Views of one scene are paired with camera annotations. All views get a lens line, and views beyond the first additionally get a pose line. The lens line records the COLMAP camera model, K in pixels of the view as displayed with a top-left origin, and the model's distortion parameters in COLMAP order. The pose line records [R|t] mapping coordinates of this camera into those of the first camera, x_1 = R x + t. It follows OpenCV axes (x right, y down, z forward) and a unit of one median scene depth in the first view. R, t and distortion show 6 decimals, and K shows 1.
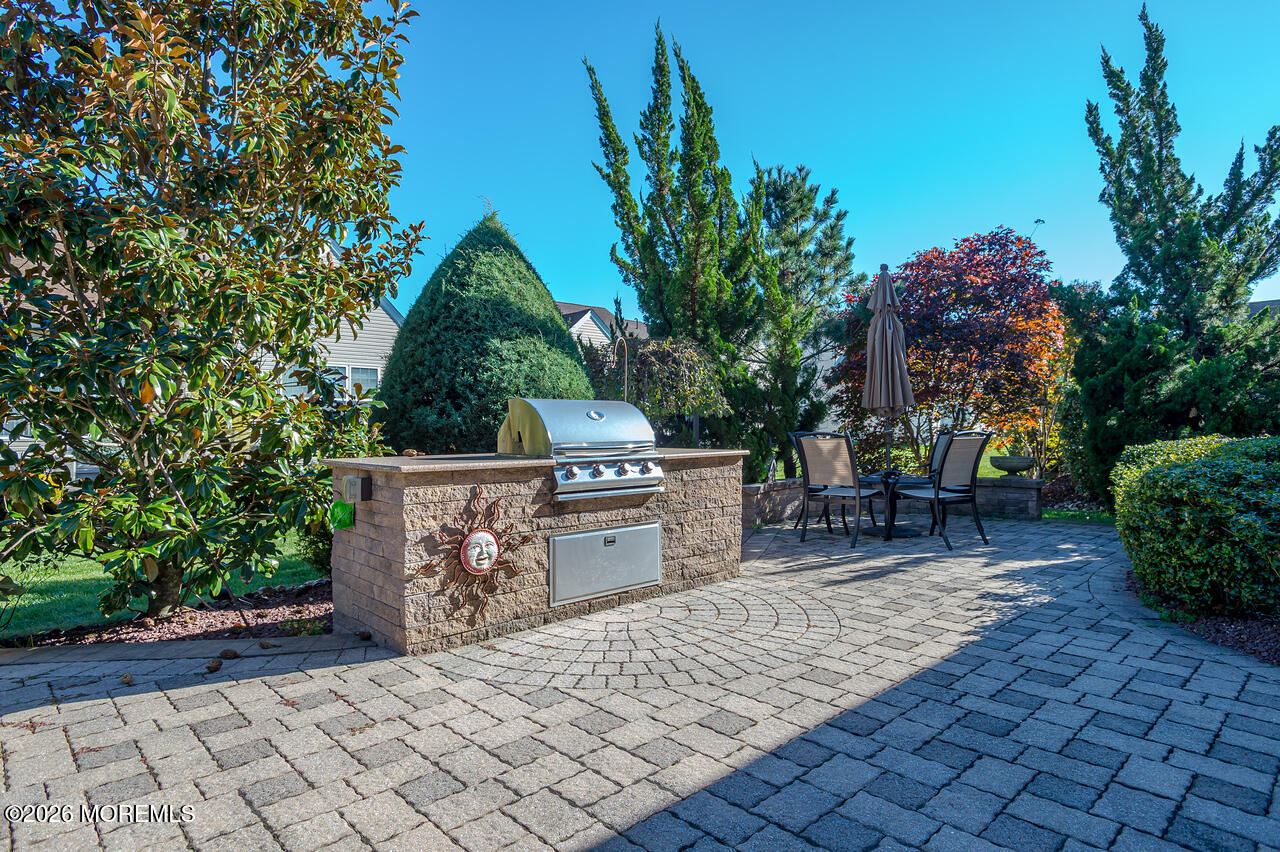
lens RADIAL K [[686.8, 0, 641.1], [0, 686.8, 426.3], [0, 0, 1]] dist [0.019072, 0.001437]
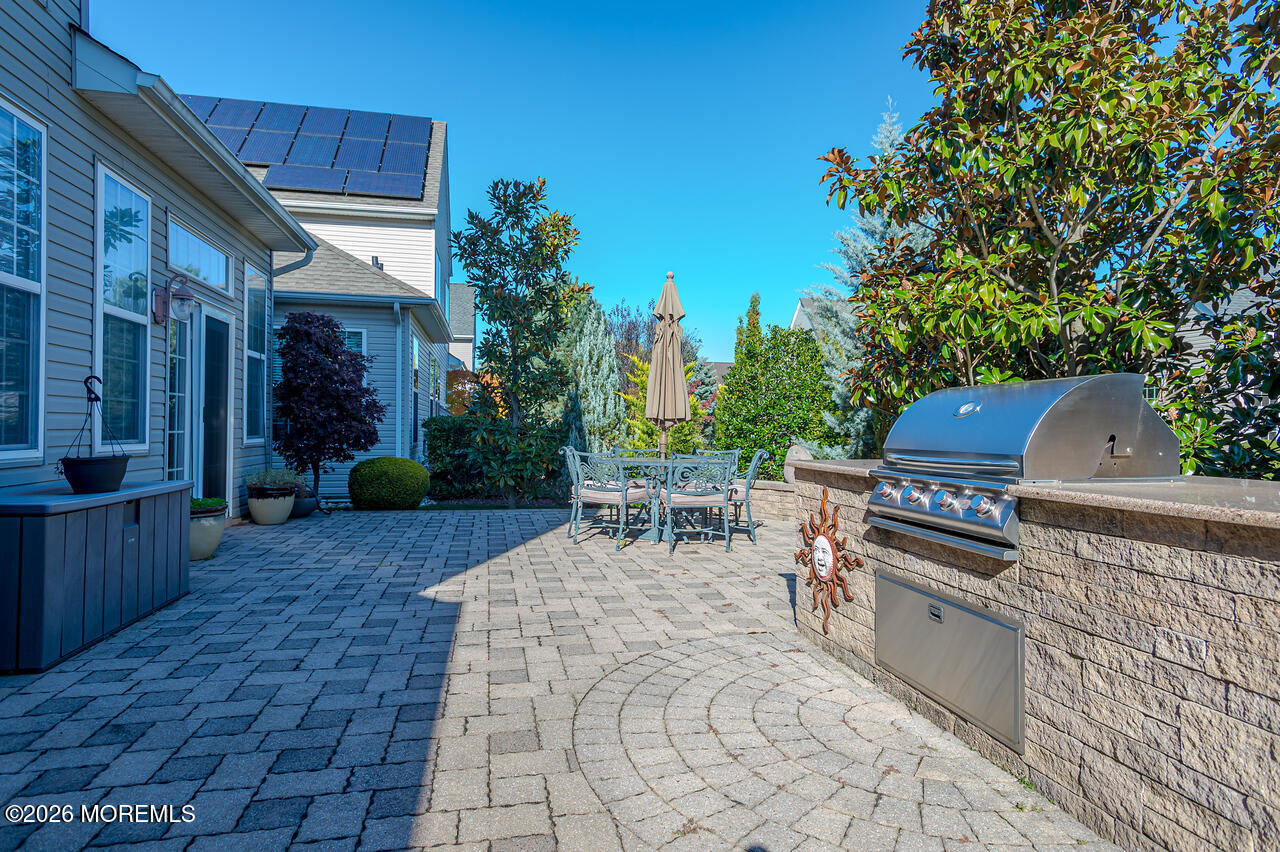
lens RADIAL K [[727.3, 0, 639.4], [0, 727.3, 421.7], [0, 0, 1]] dist [0.021185, 0.000254]
pose [[-0.519053, 0.001722, -0.854741, 0.398678], [0.002329, 0.999997, 0.000600, -0.002929], [0.854739, -0.001679, -0.519055, 0.685420]]
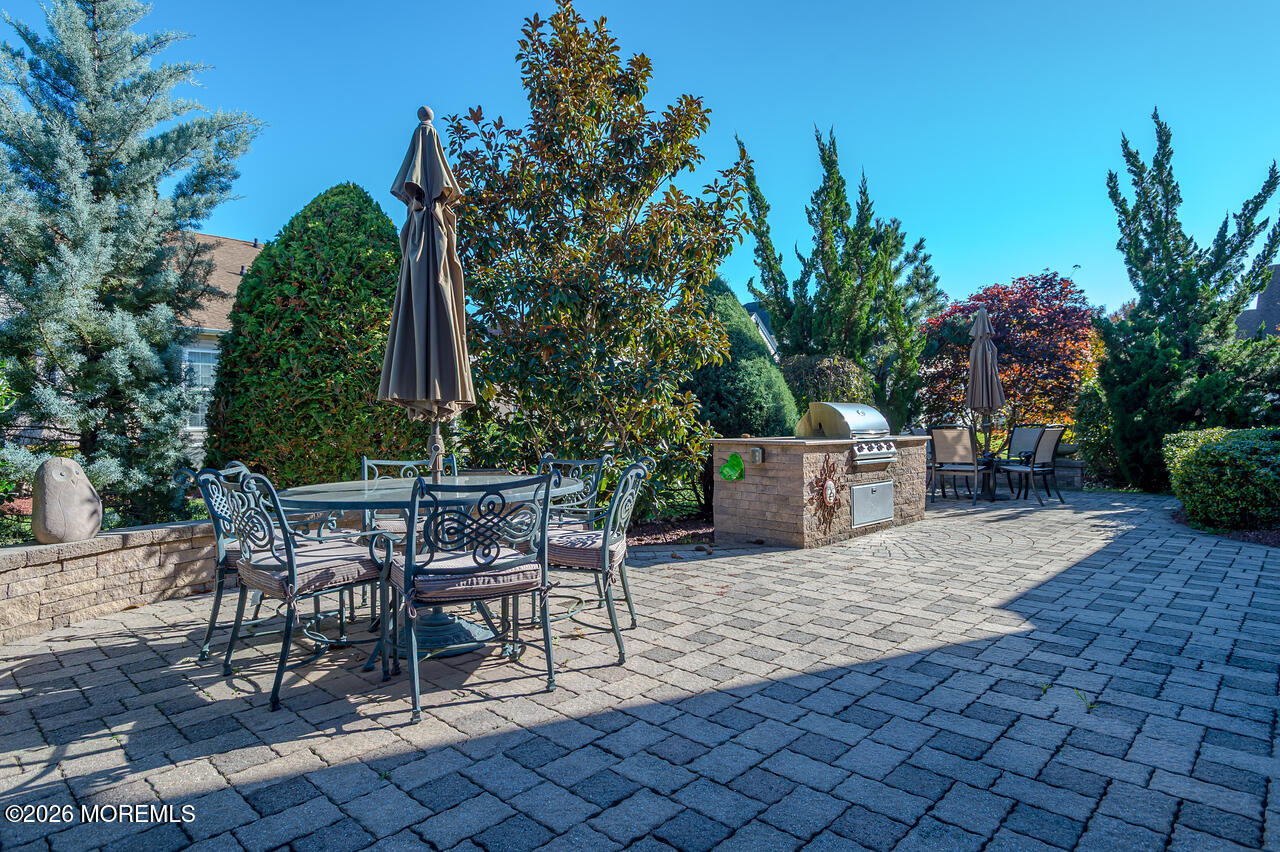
lens RADIAL K [[686.8, 0, 641.1], [0, 686.8, 426.3], [0, 0, 1]] dist [0.019072, 0.001437]
pose [[0.998713, 0.003638, 0.050587, -0.410258], [-0.004013, 0.999965, 0.007308, 0.003560], [-0.050559, -0.007502, 0.998693, -0.357437]]
